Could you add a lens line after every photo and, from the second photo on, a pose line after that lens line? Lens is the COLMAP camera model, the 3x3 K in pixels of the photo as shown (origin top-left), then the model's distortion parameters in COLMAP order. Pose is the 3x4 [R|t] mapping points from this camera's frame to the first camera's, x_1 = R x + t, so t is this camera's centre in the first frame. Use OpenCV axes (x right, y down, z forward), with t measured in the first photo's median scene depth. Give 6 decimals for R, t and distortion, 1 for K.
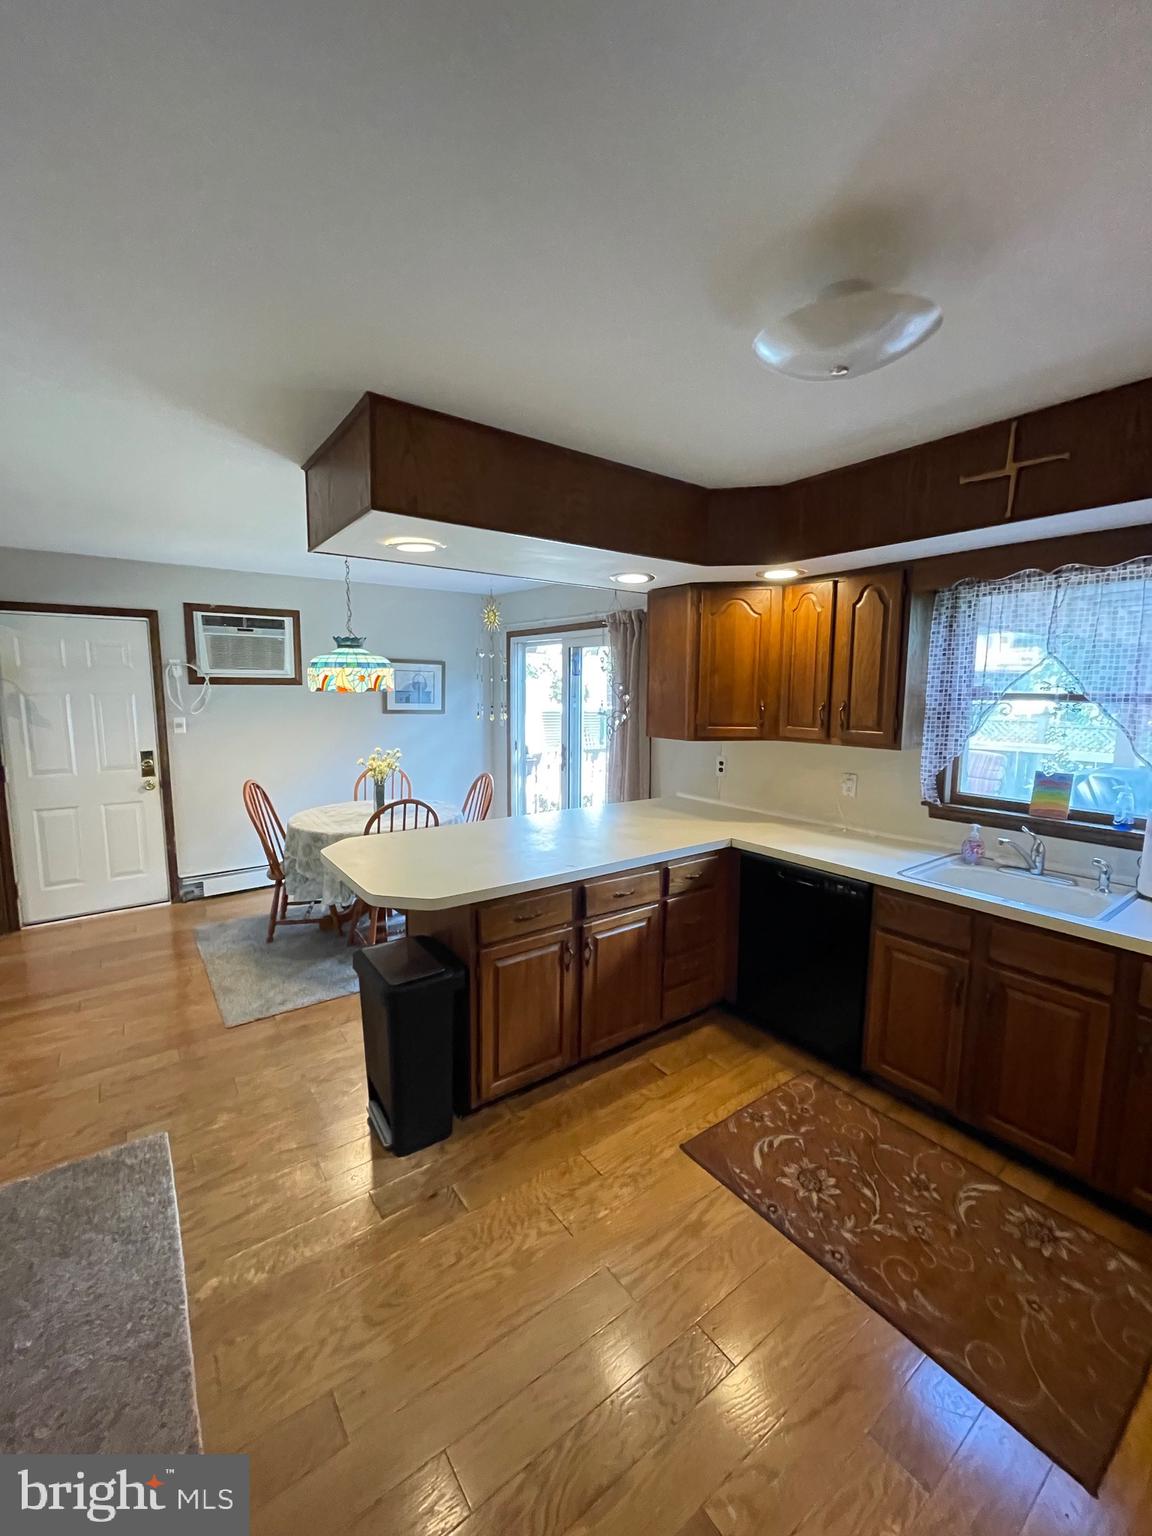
lens RADIAL K [[622.8, 0, 572.6], [0, 622.8, 762.9], [0, 0, 1]] dist [-0.000894, -0.000178]
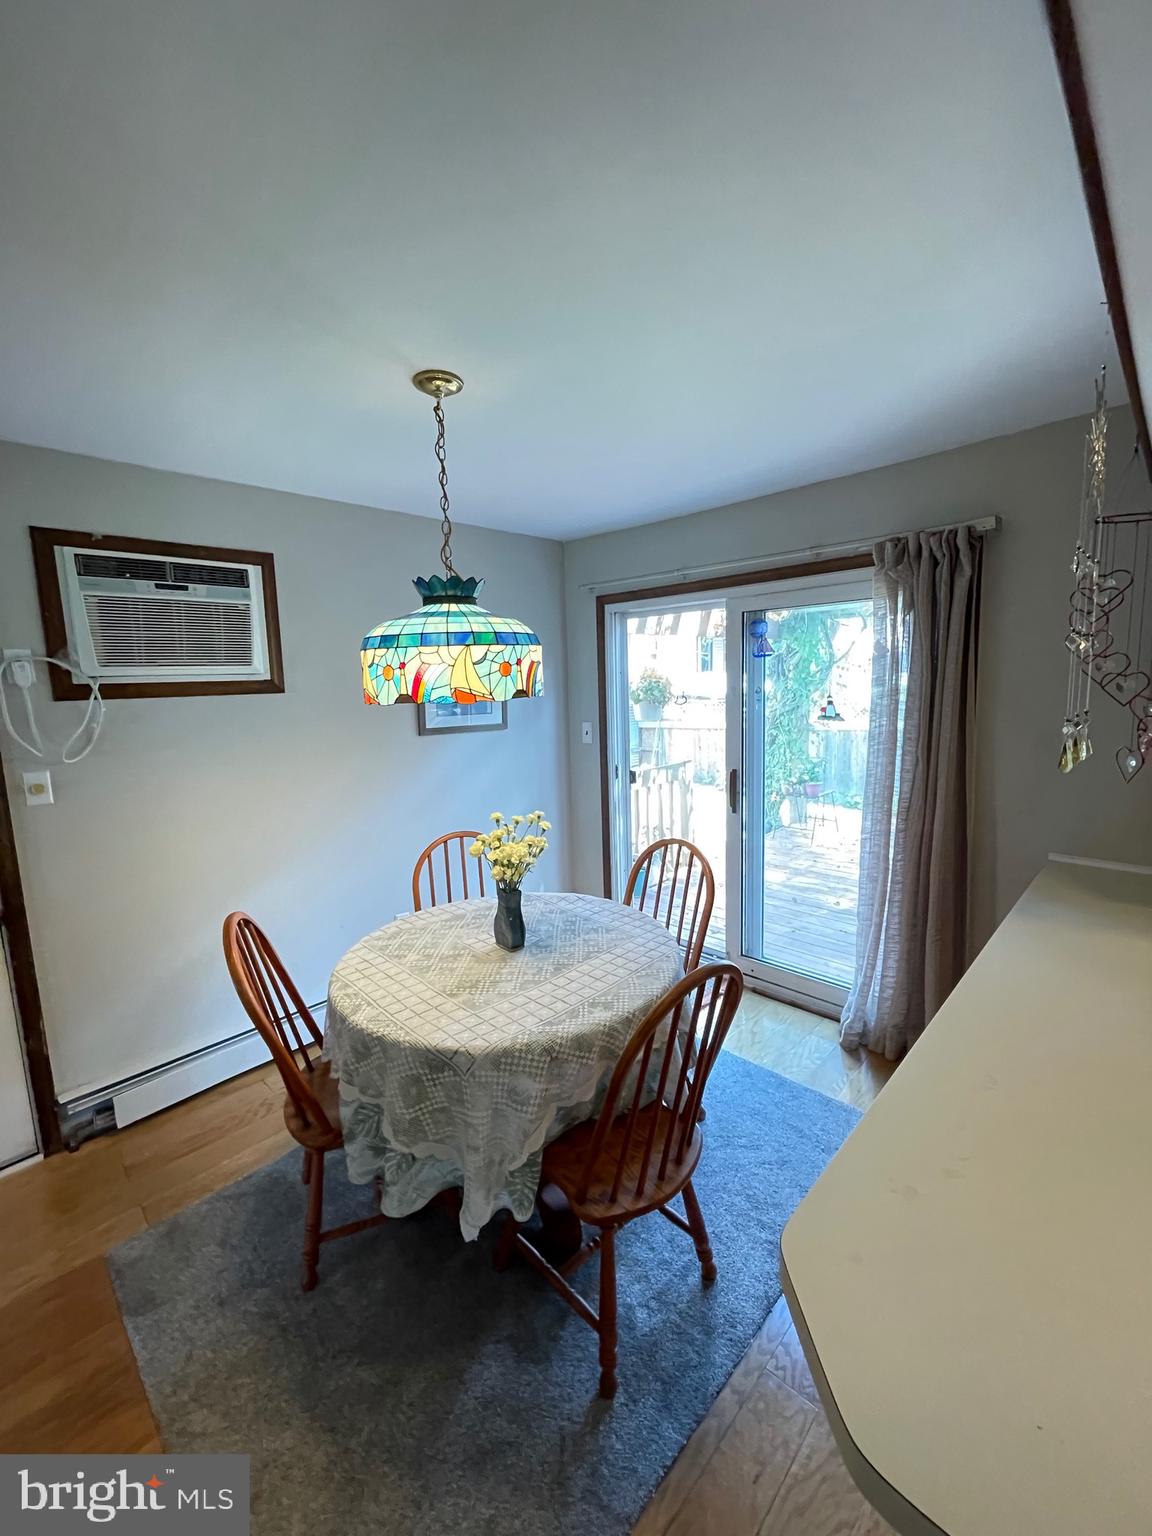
lens RADIAL K [[622.8, 0, 572.6], [0, 622.8, 762.9], [0, 0, 1]] dist [-0.000894, -0.000178]
pose [[0.985911, -0.062123, 0.155308, -0.479228], [0.061312, 0.998068, 0.010012, -0.094486], [-0.155630, -0.000349, 0.987815, 0.742728]]
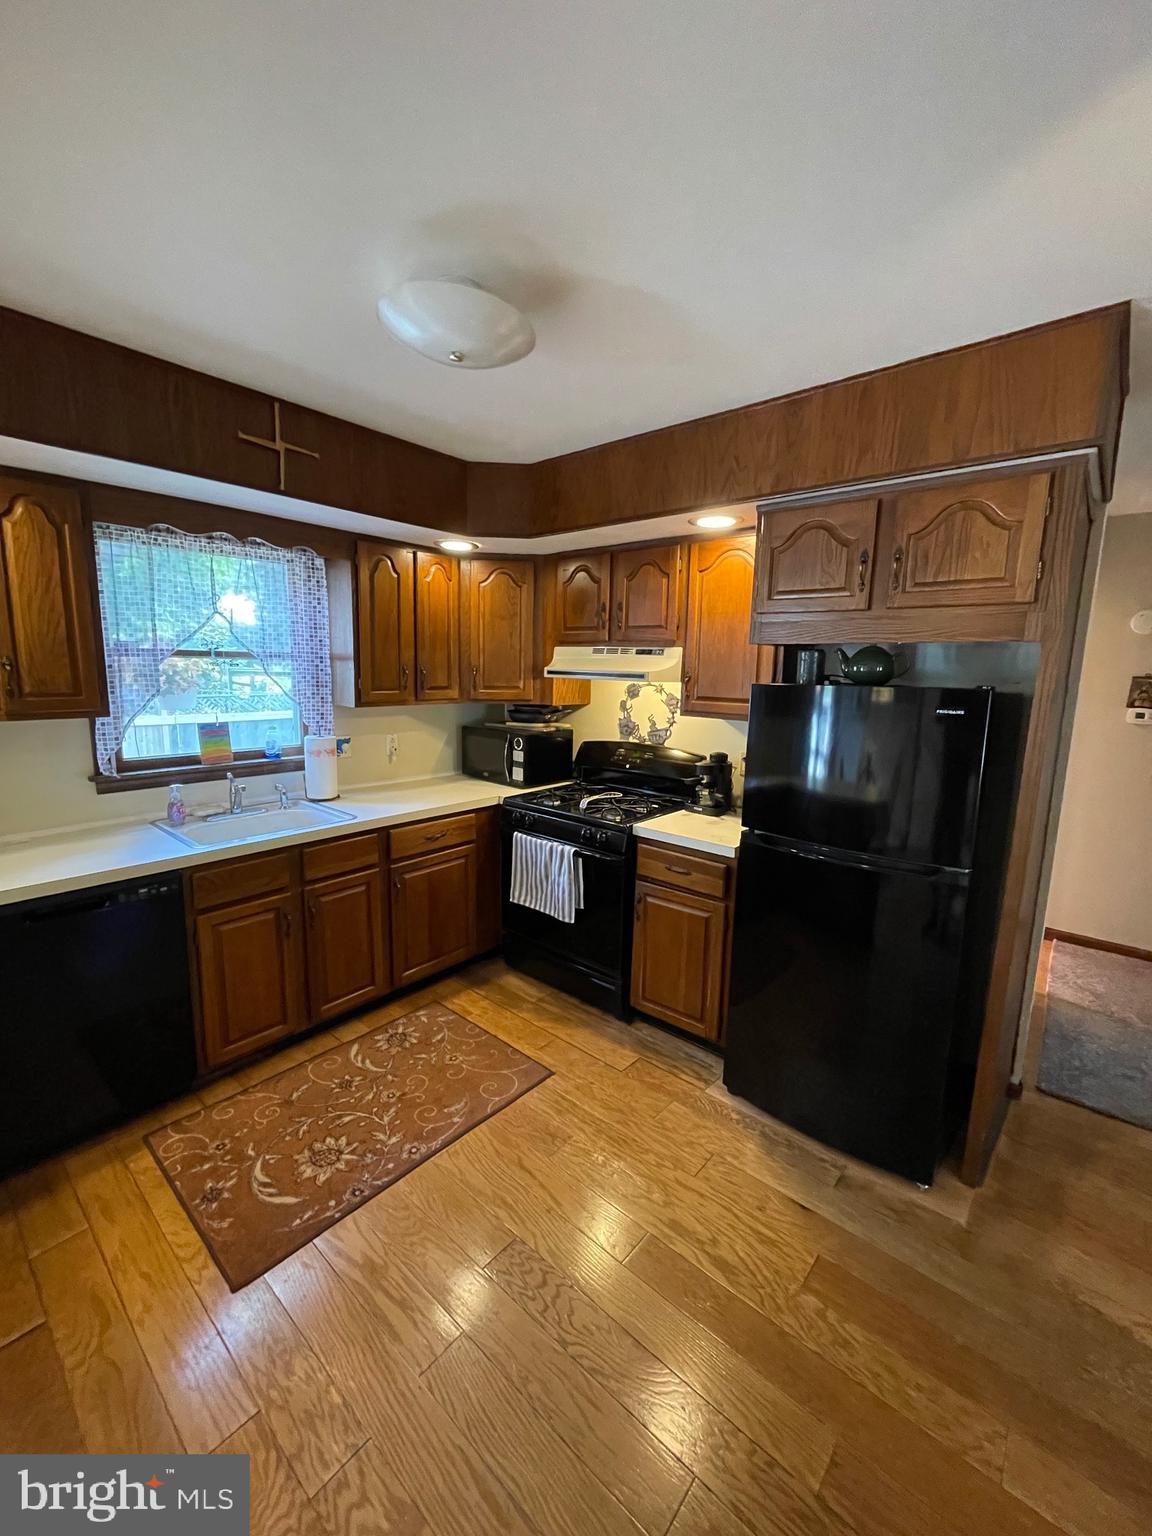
lens RADIAL K [[622.8, 0, 572.6], [0, 622.8, 762.9], [0, 0, 1]] dist [-0.000894, -0.000178]
pose [[-0.225109, -0.154830, 0.961953, -0.388075], [0.100858, 0.978287, 0.181061, -0.044007], [-0.969099, 0.137779, -0.204605, 0.539477]]
